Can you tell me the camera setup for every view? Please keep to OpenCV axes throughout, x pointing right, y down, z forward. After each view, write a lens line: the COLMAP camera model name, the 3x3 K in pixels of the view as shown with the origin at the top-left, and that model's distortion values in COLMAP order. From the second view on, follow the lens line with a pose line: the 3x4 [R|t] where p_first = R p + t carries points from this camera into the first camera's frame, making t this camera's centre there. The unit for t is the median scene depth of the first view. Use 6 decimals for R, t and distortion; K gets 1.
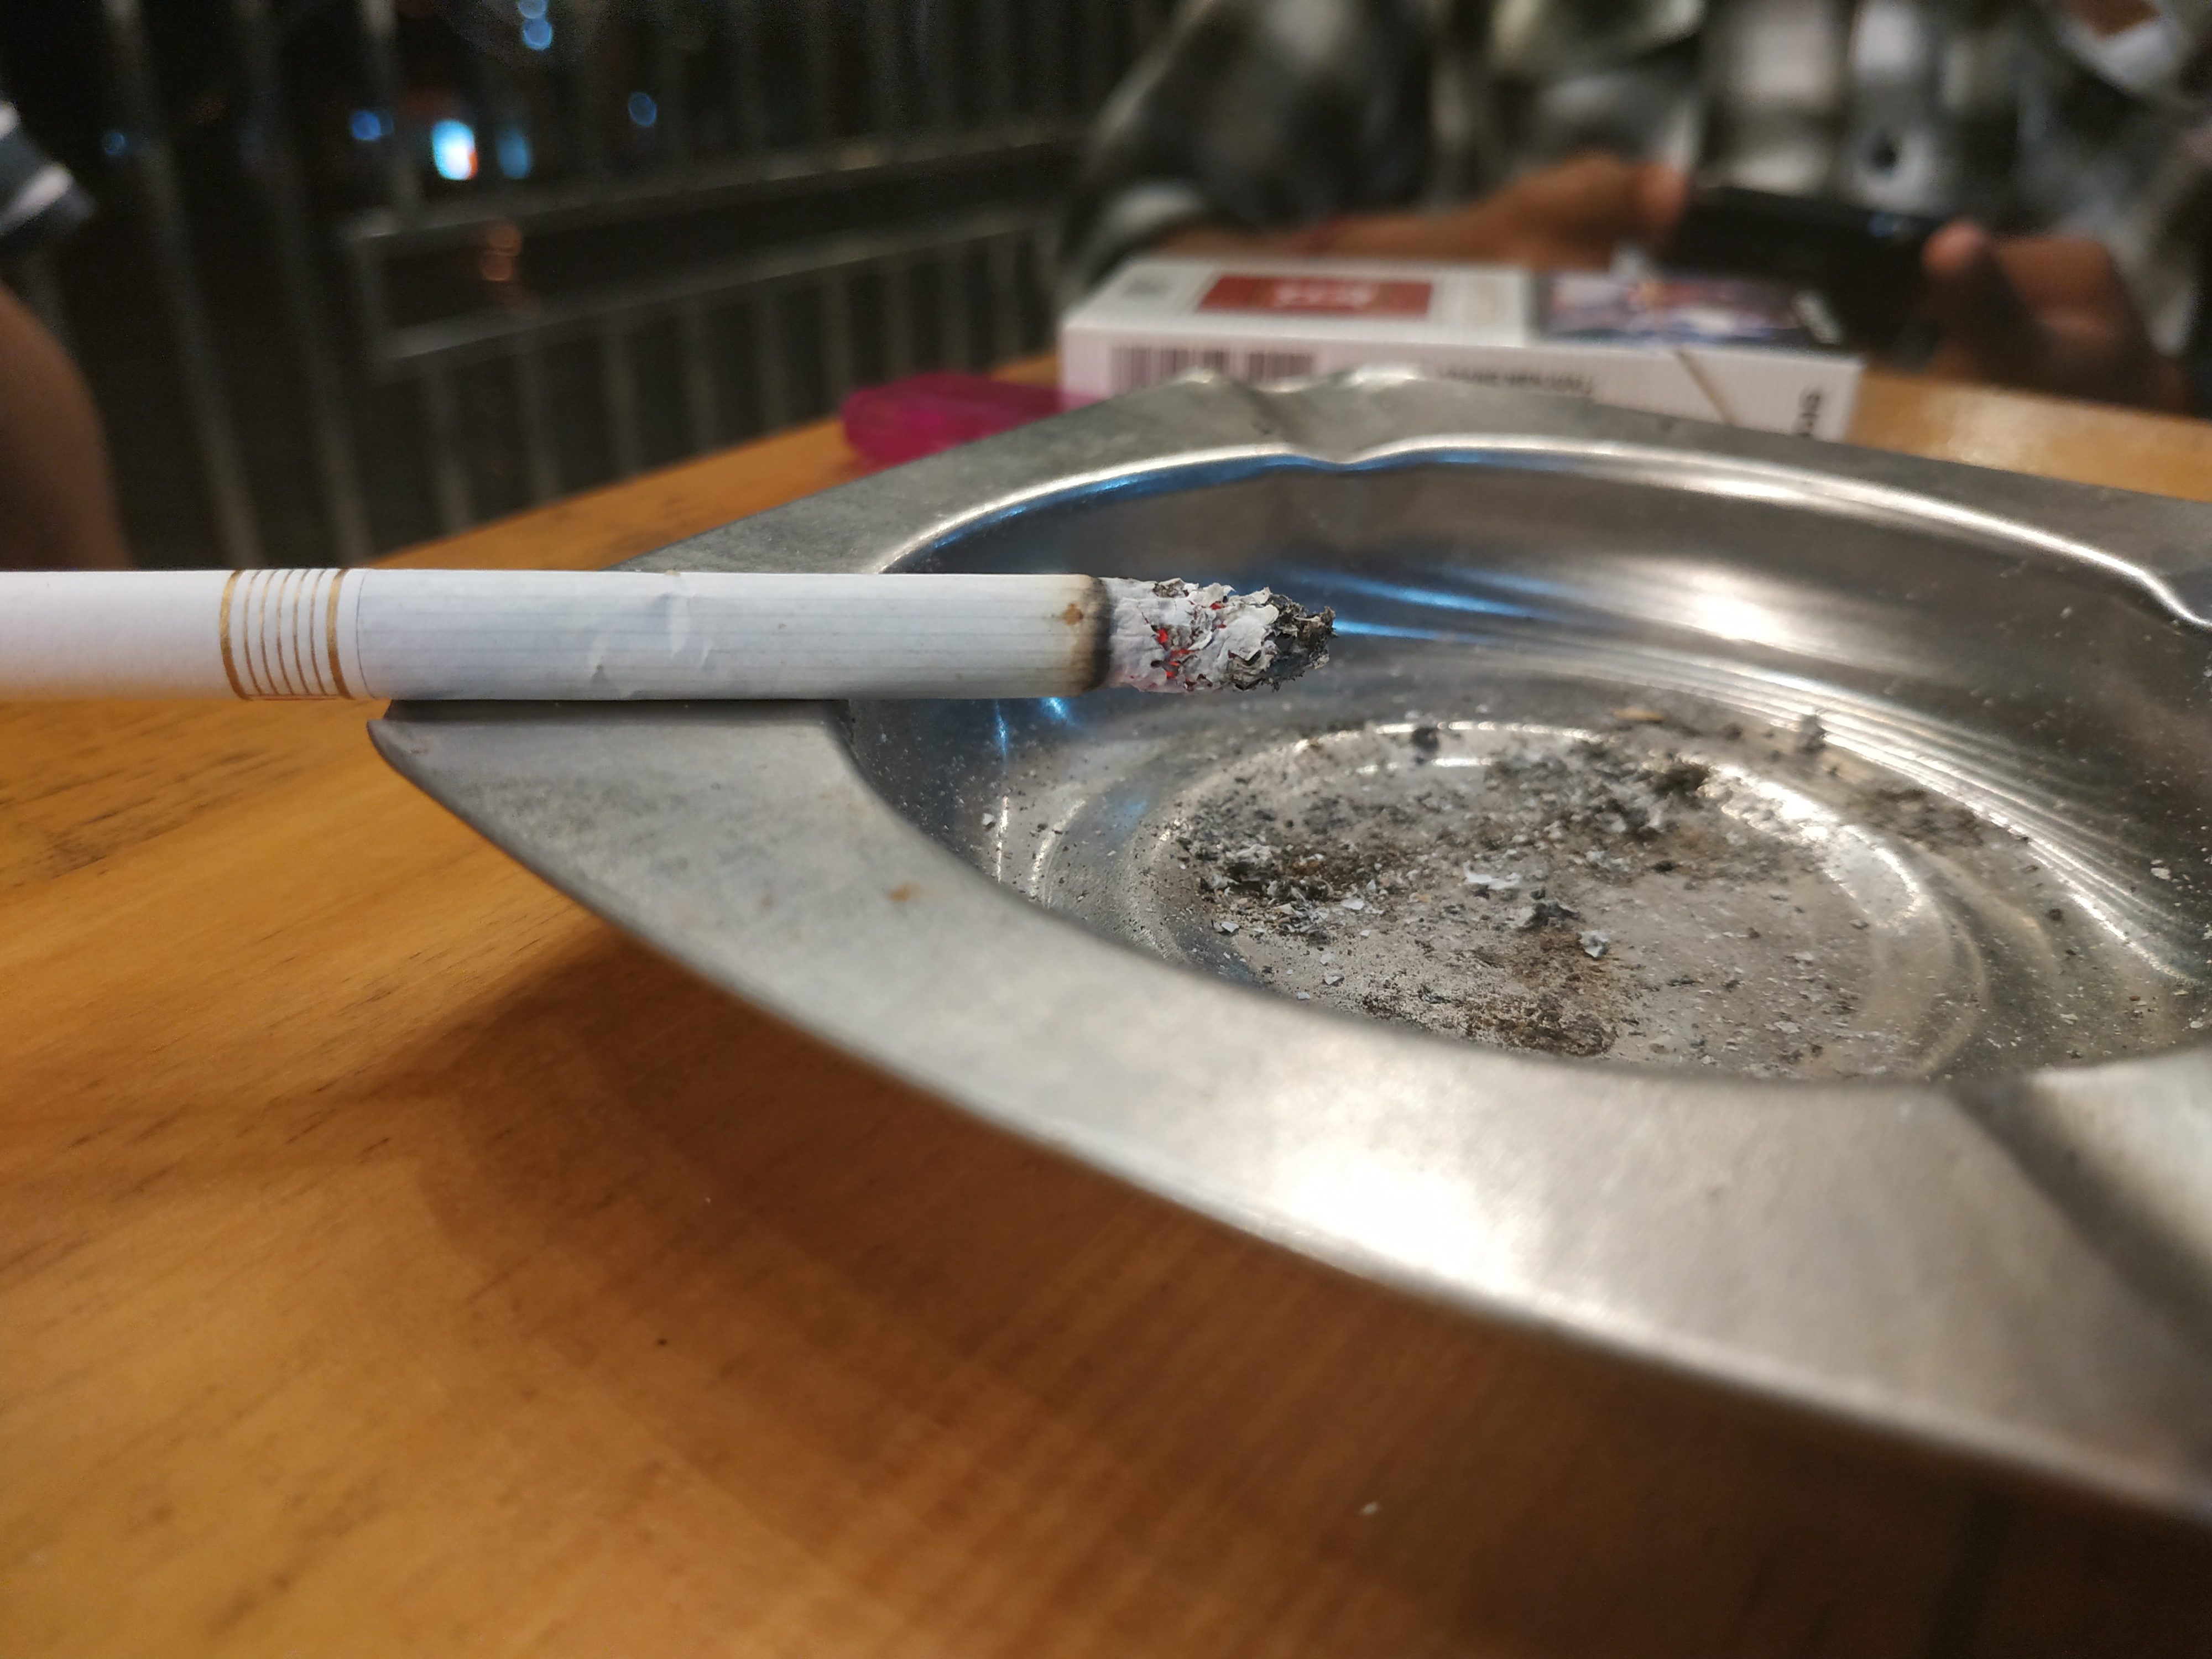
lens RADIAL K [[1706.7, 0, 1169.6], [0, 1706.7, 826.4], [0, 0, 1]] dist [0.003730, -0.094403]
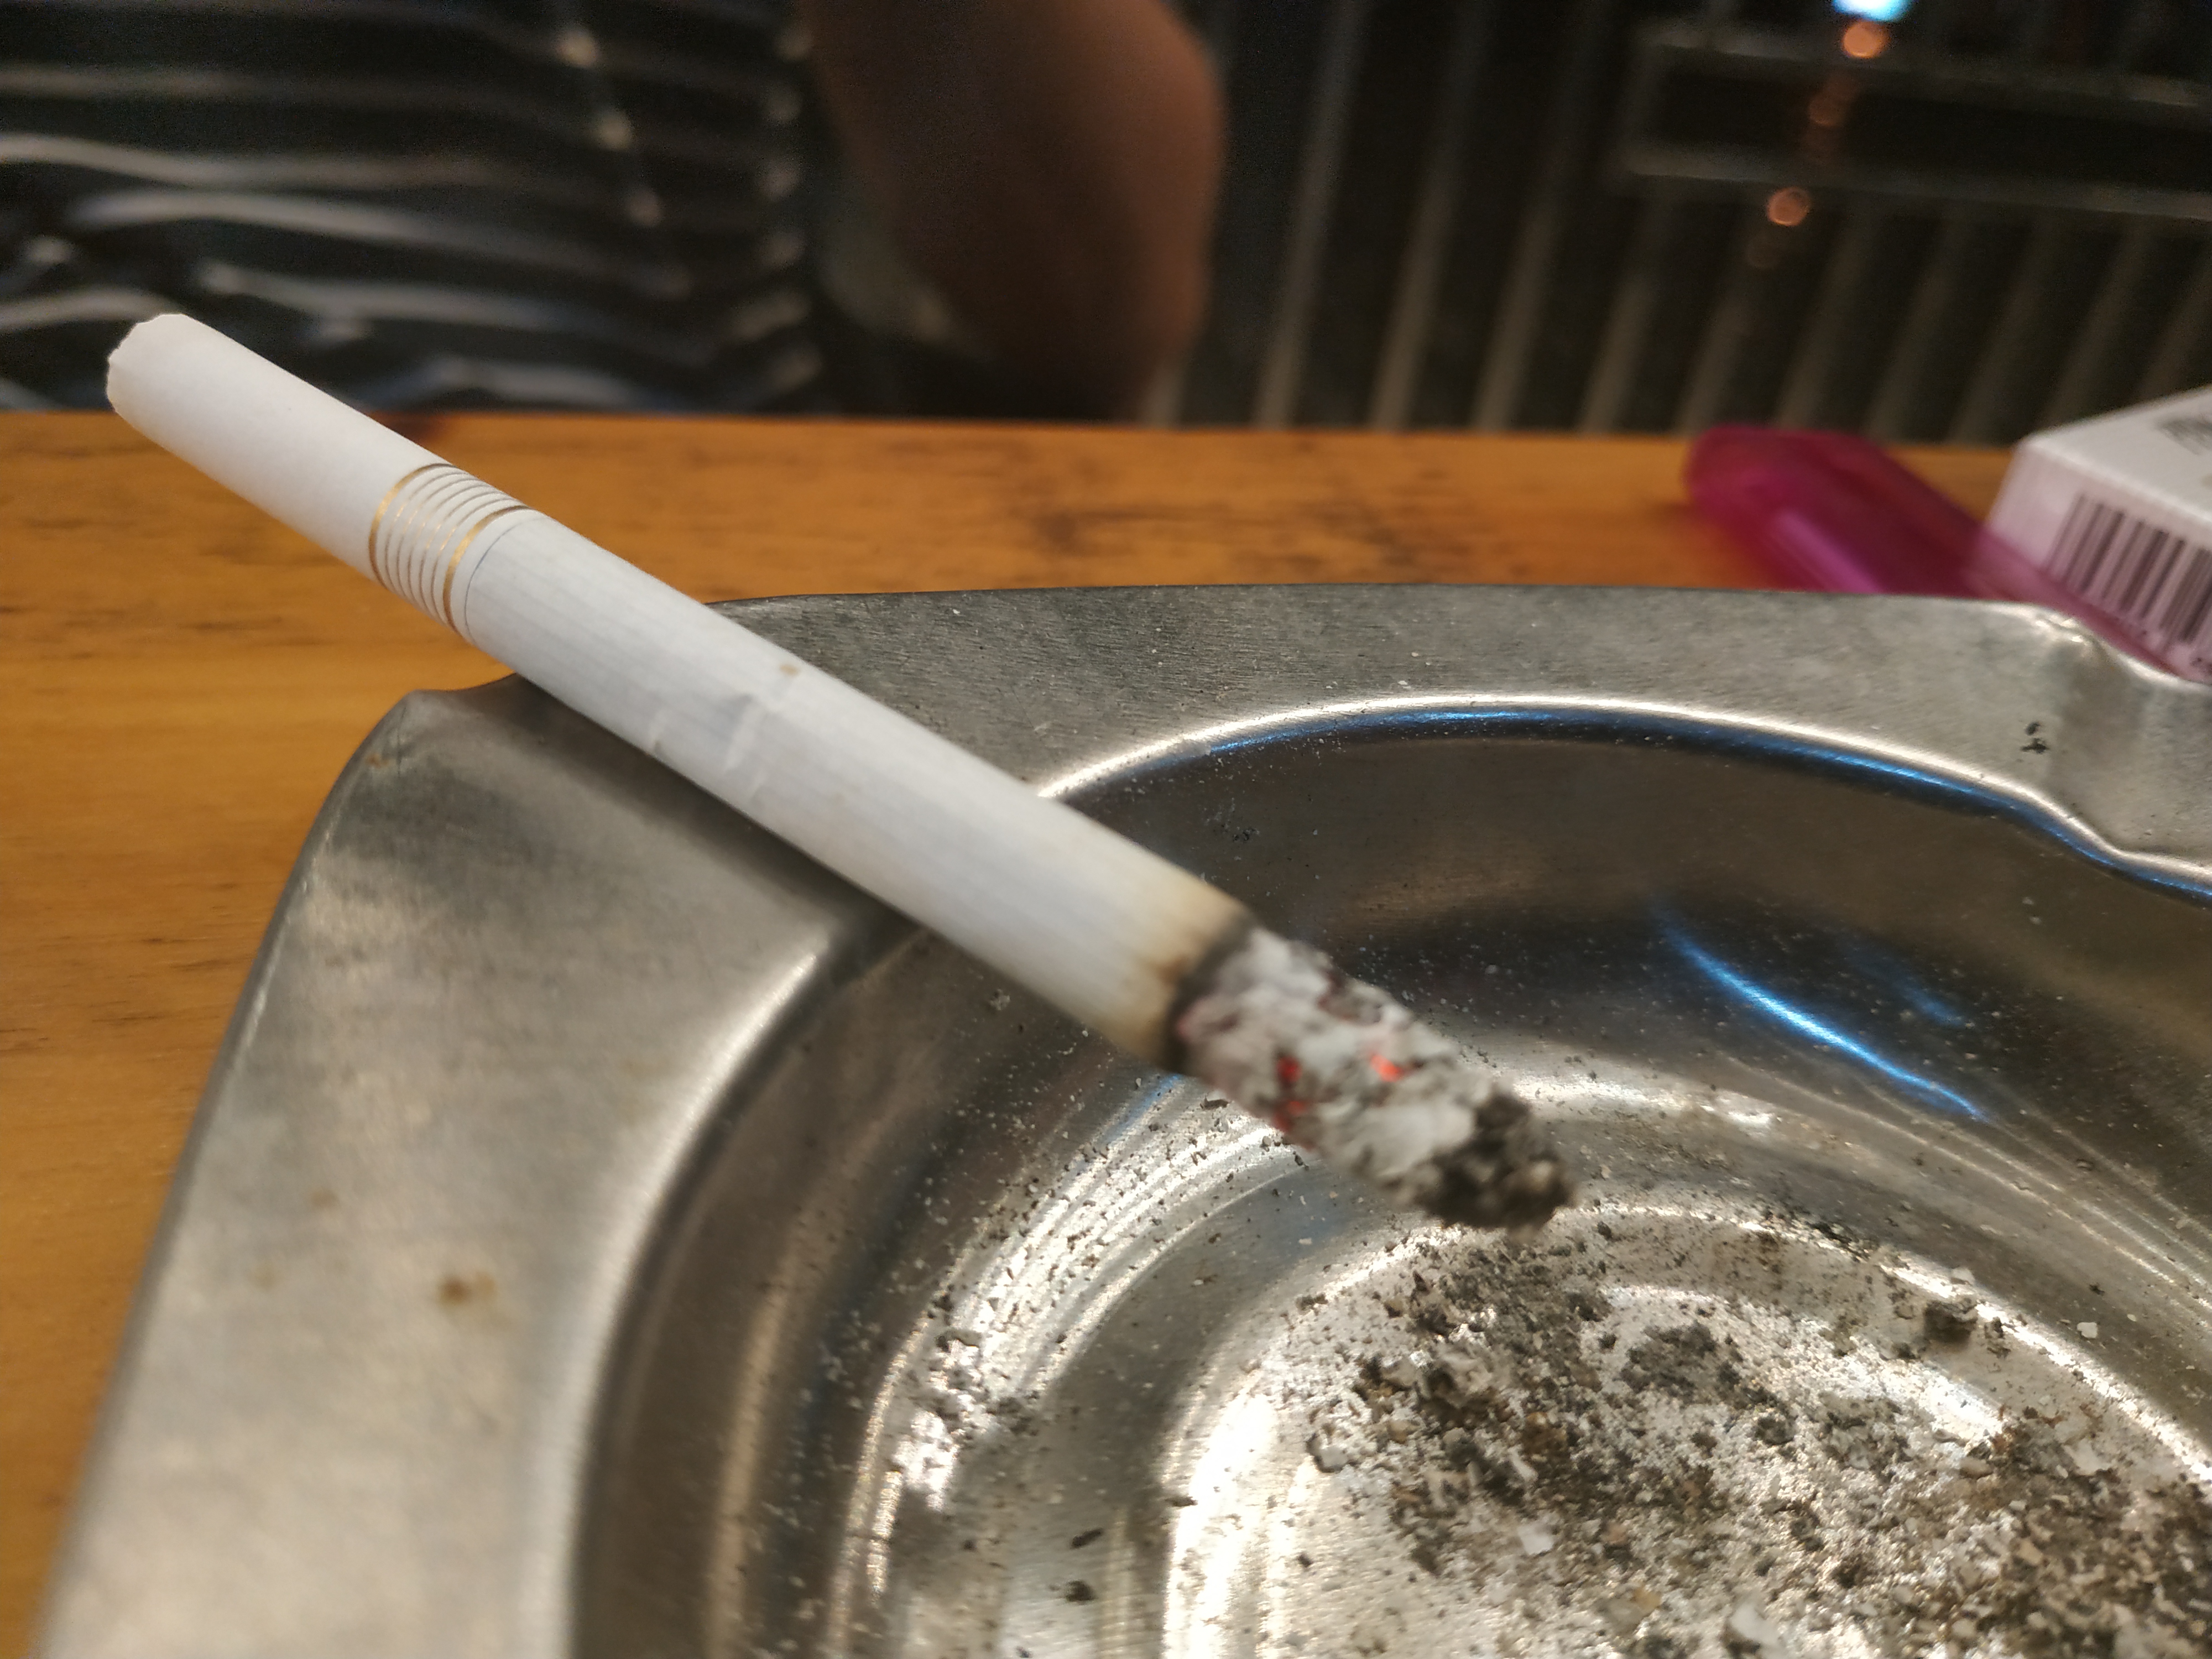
lens RADIAL K [[1754.6, 0, 1106.0], [0, 1754.6, 829.5], [0, 0, 1]] dist [0.001035, -0.102916]
pose [[0.720594, 0.461090, -0.517823, 0.203434], [-0.418803, 0.884651, 0.204929, -0.247759], [0.552584, 0.069195, 0.830580, 0.350268]]
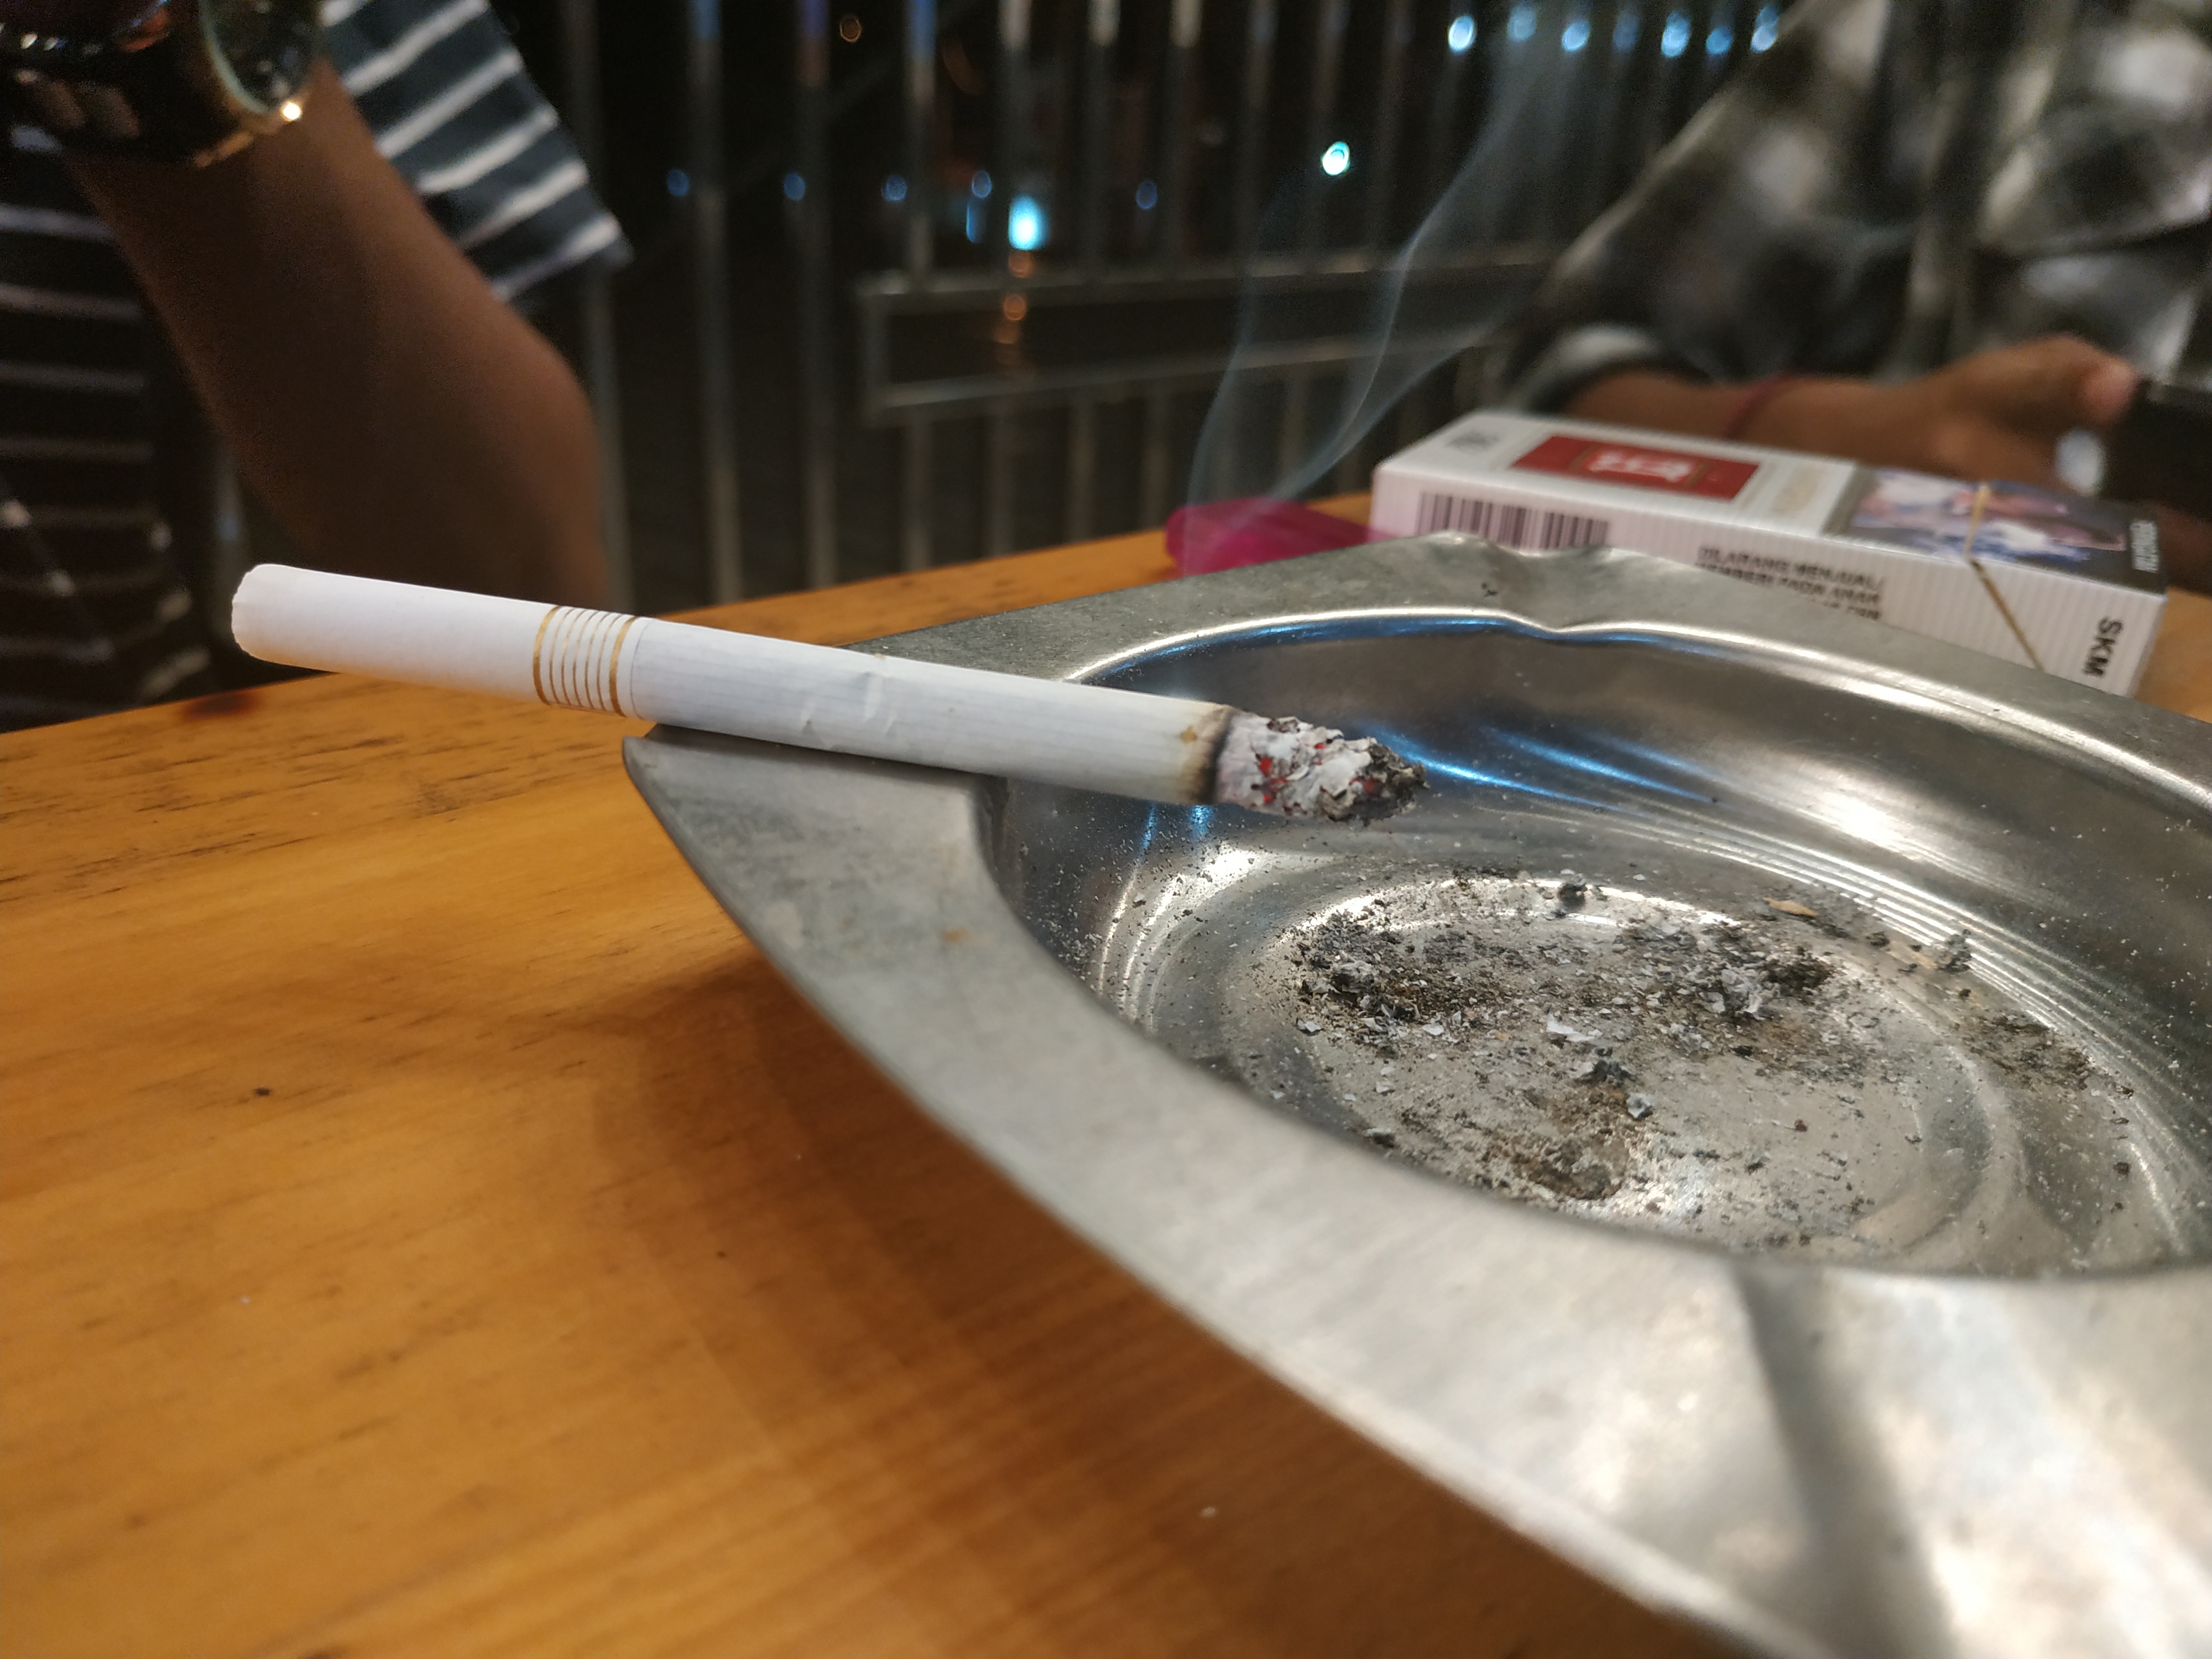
lens RADIAL K [[1706.7, 0, 1169.6], [0, 1706.7, 826.4], [0, 0, 1]] dist [0.003730, -0.094403]
pose [[0.960231, 0.159048, -0.229476, 0.173139], [-0.171814, 0.984448, -0.036634, -0.013561], [0.220080, 0.074604, 0.972625, -0.119929]]
